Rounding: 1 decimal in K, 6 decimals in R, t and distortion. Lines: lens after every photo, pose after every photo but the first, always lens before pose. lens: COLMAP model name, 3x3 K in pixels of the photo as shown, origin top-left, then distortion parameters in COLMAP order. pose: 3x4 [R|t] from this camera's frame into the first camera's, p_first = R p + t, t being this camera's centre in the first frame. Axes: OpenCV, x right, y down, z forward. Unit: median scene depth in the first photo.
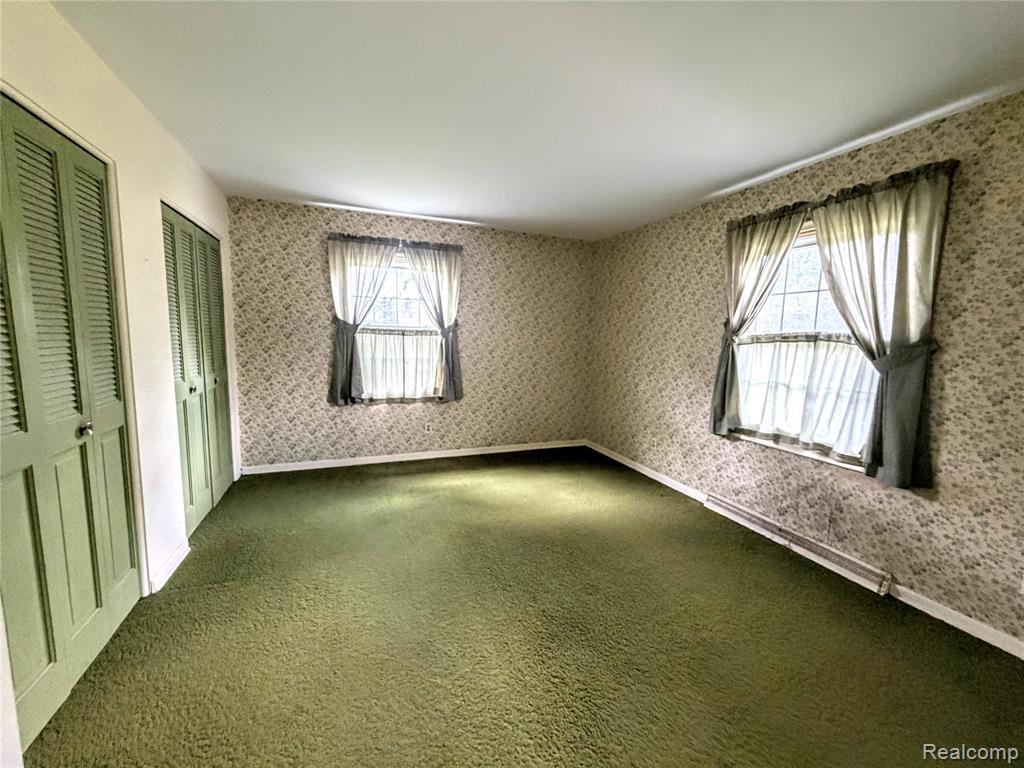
lens RADIAL K [[408.2, 0, 511.2], [0, 408.2, 384.0], [0, 0, 1]] dist [-0.000598, 0.000015]
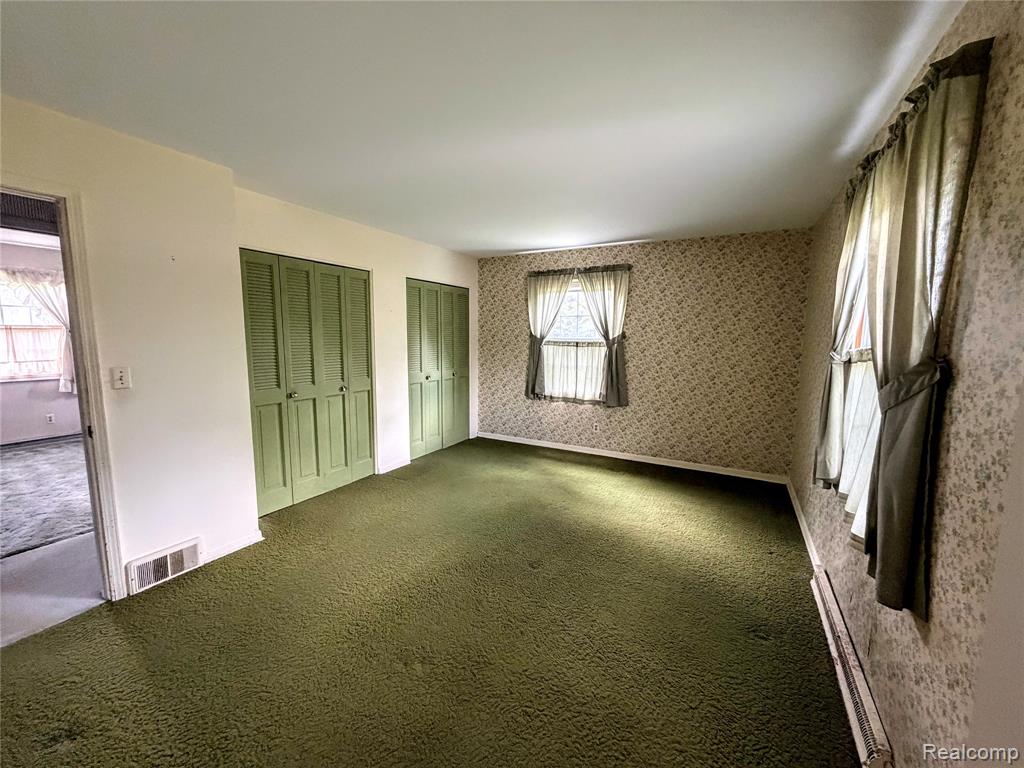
lens RADIAL K [[408.2, 0, 507.3], [0, 408.2, 380.4], [0, 0, 1]] dist [-0.000598, 0.000015]
pose [[0.635987, 0.067115, -0.768776, 0.552426], [-0.087009, 0.996095, 0.014979, -0.020709], [0.766779, 0.057364, 0.639343, 0.084118]]
